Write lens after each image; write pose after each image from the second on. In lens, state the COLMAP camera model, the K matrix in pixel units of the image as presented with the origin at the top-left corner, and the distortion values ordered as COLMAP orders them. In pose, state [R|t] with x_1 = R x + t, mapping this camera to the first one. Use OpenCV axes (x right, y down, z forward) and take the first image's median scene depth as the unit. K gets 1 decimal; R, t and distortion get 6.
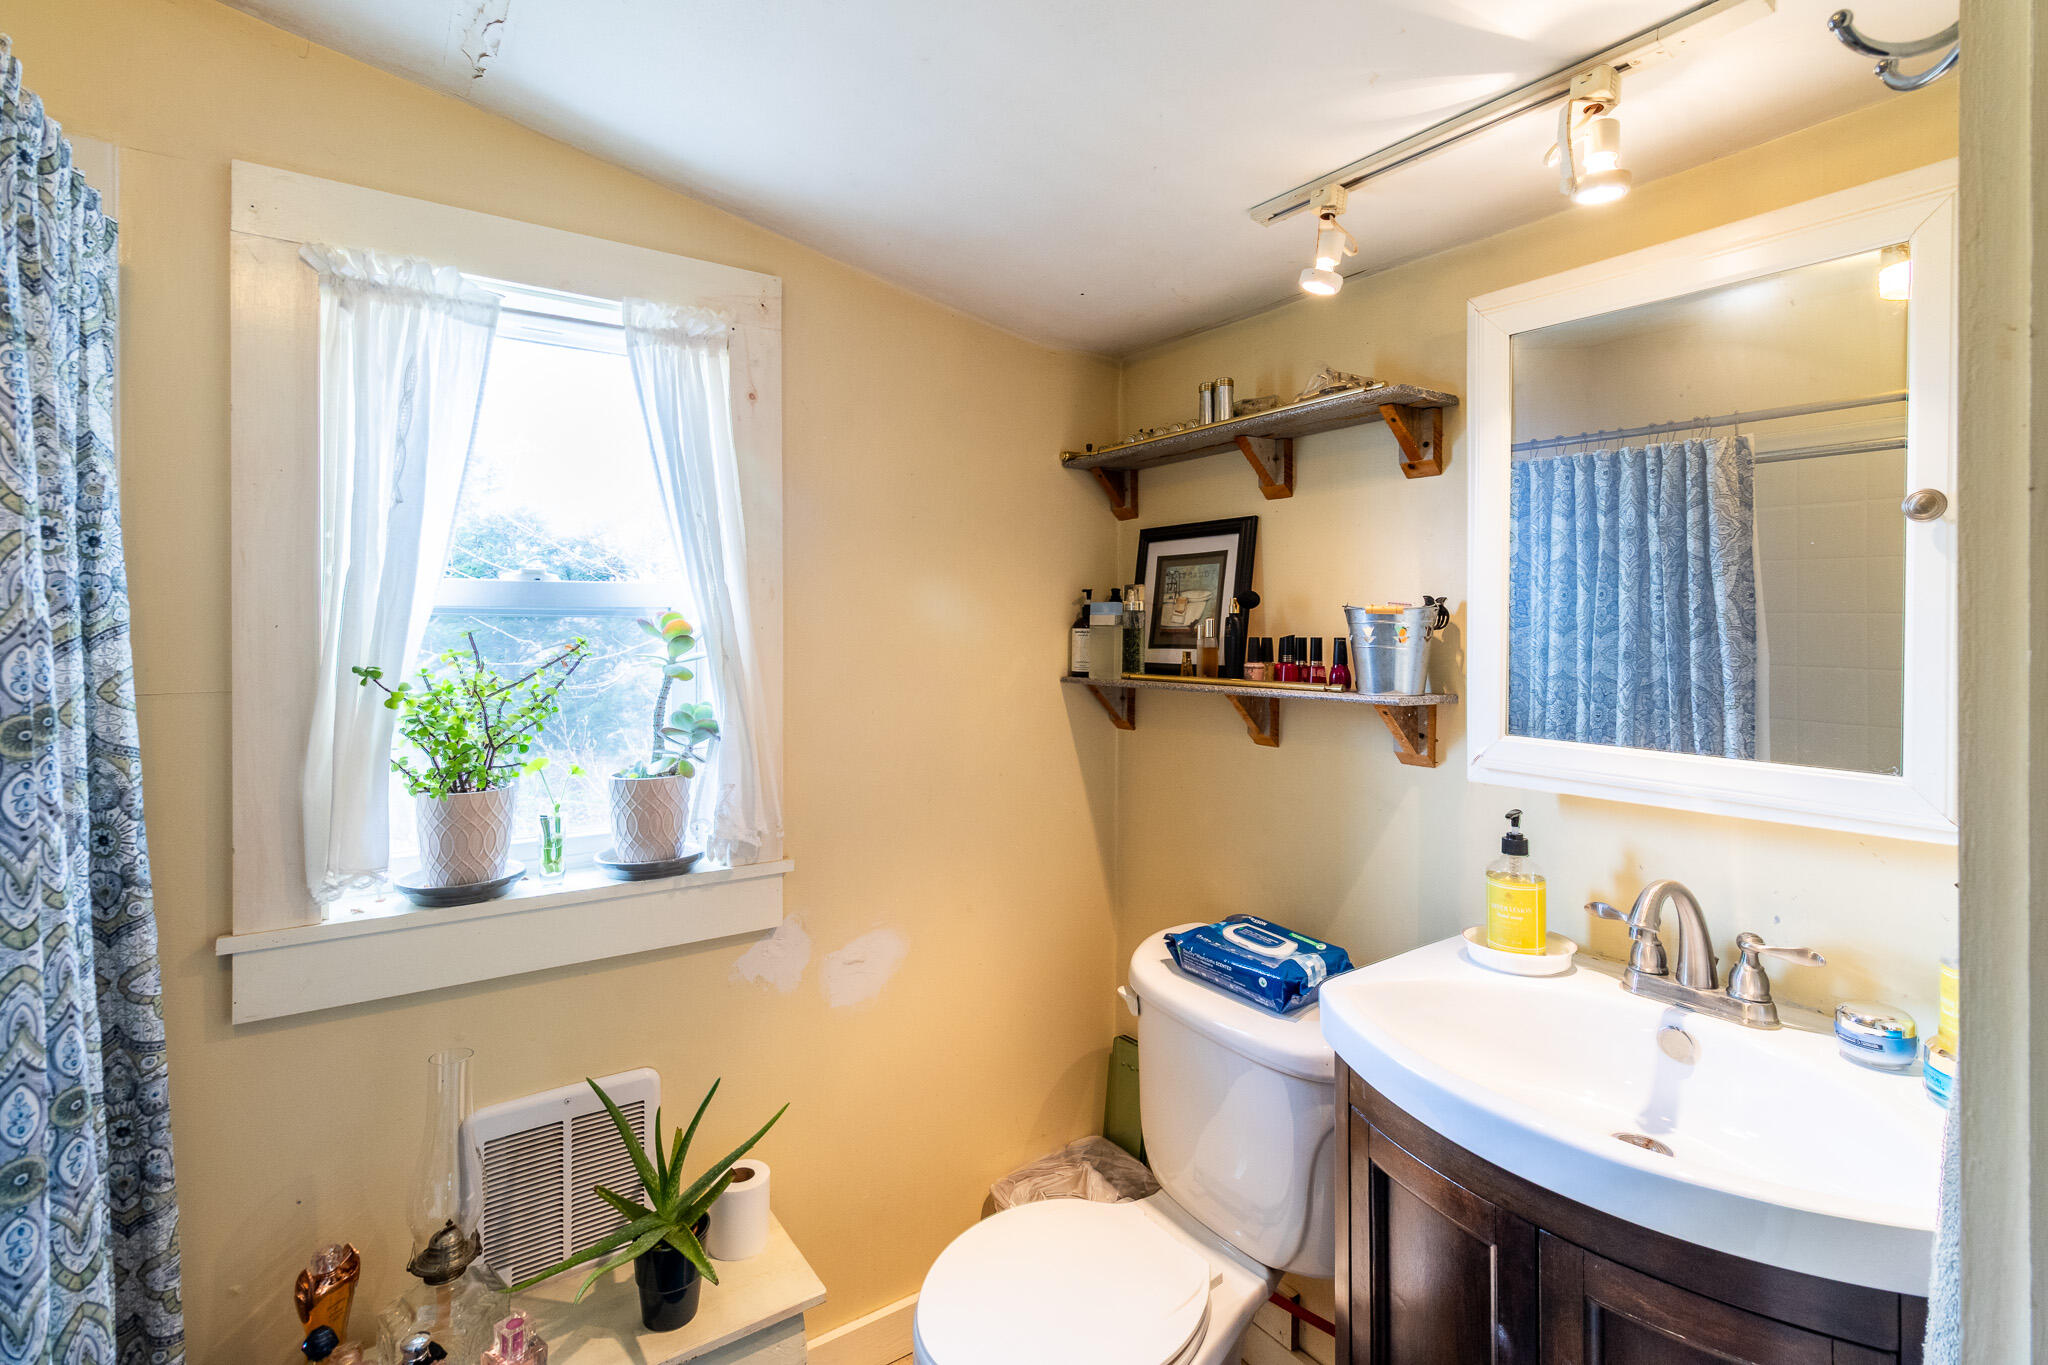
lens RADIAL K [[966.8, 0, 1026.9], [0, 966.8, 632.1], [0, 0, 1]] dist [0.003916, 0.000447]
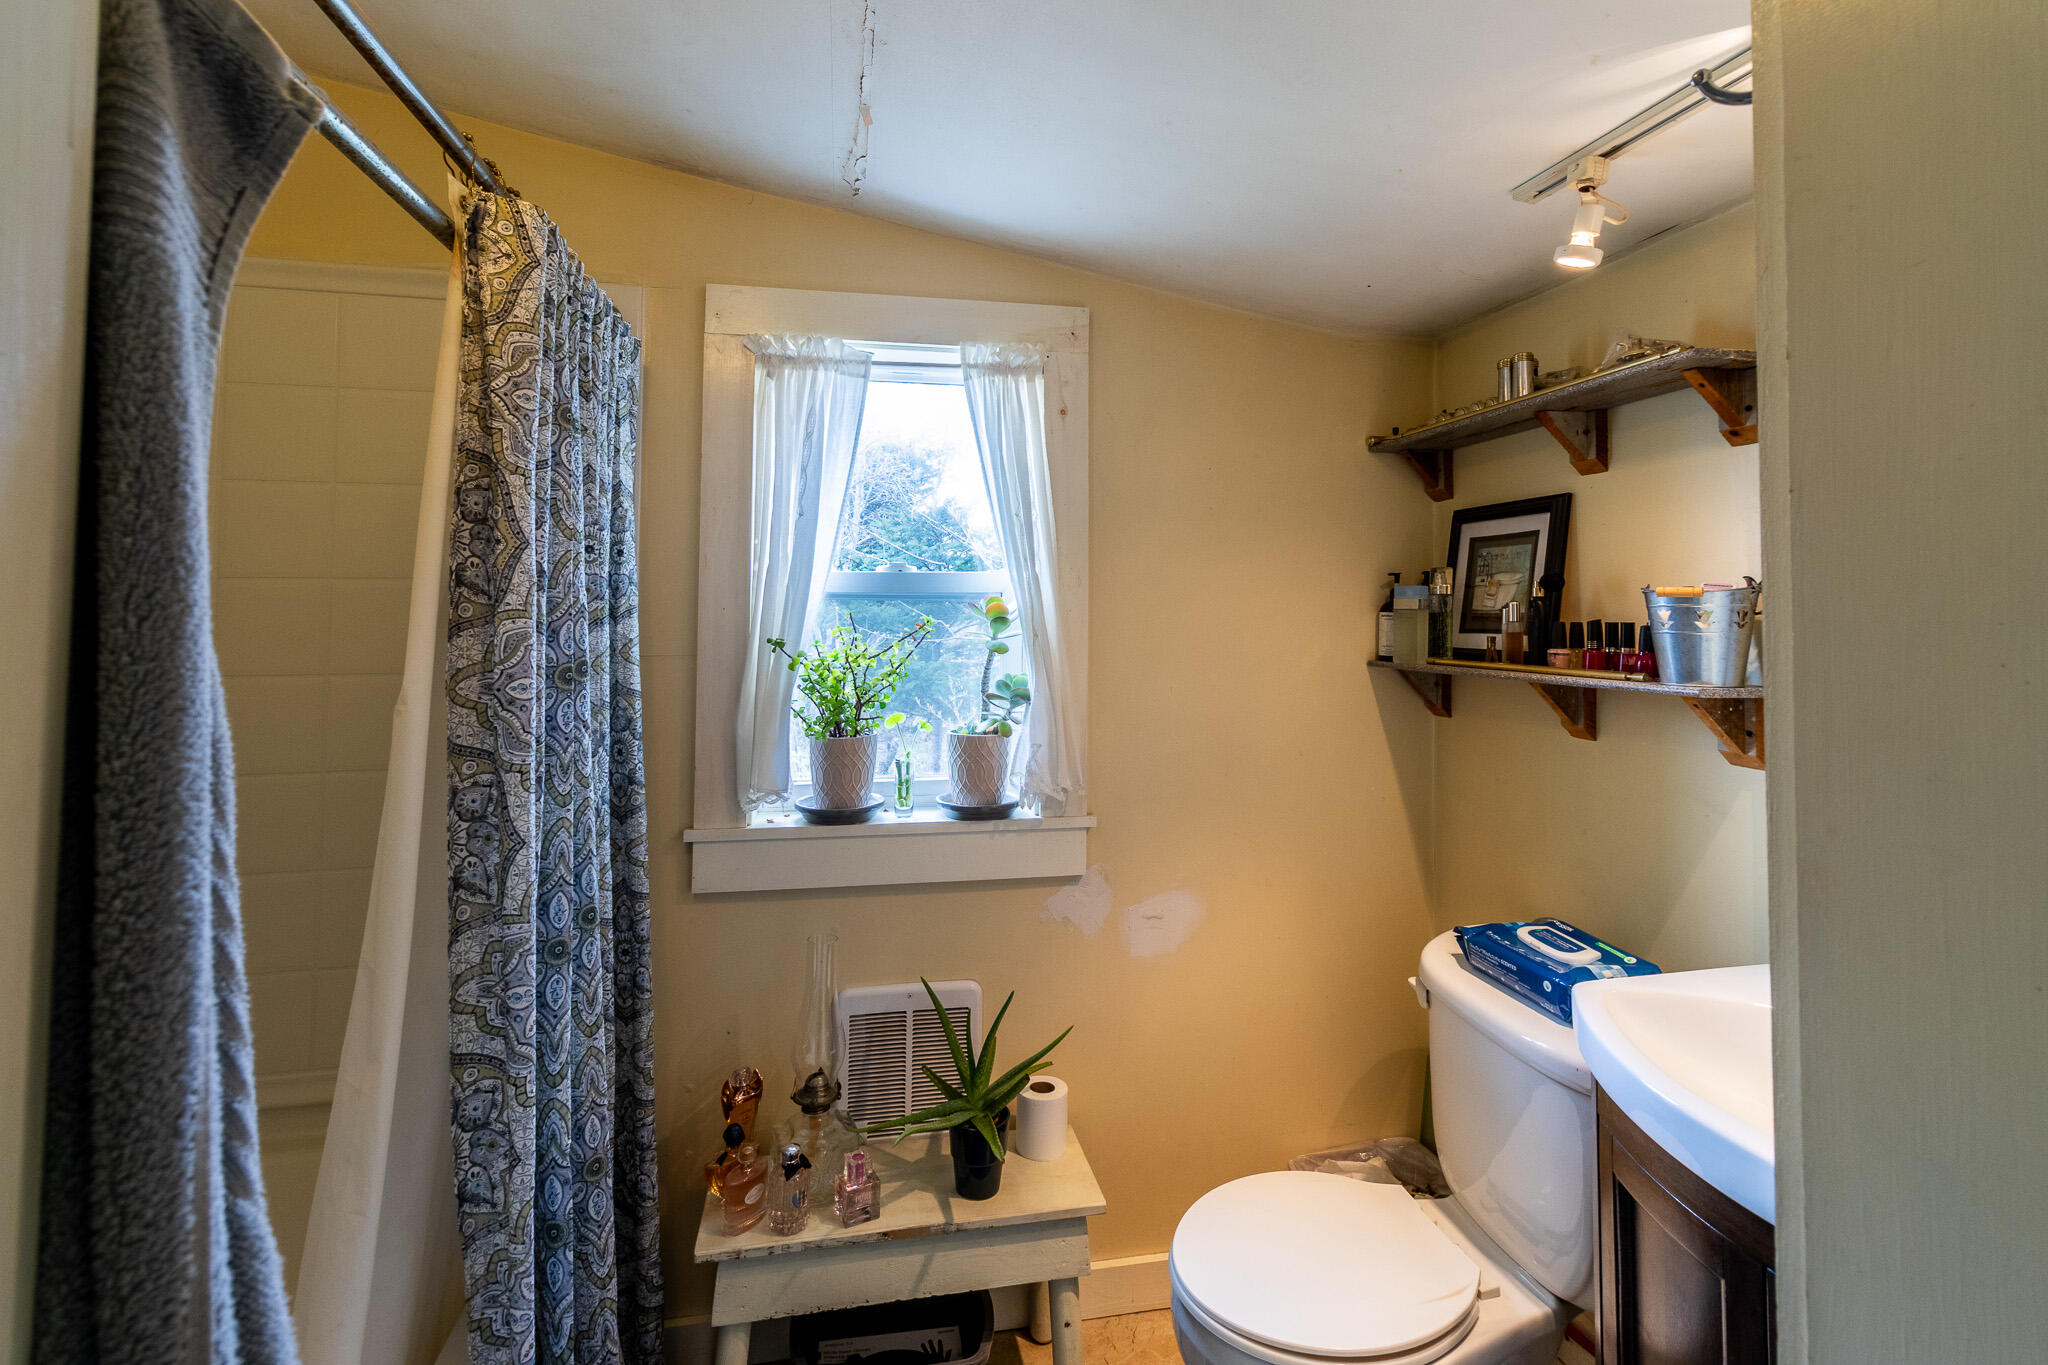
lens RADIAL K [[978.7, 0, 1026.0], [0, 978.7, 566.4], [0, 0, 1]] dist [0.003416, 0.000414]
pose [[0.915418, -0.015748, -0.402196, 0.171603], [-0.004083, 0.998820, -0.048403, -0.000256], [0.402483, 0.045952, 0.914273, -0.104029]]
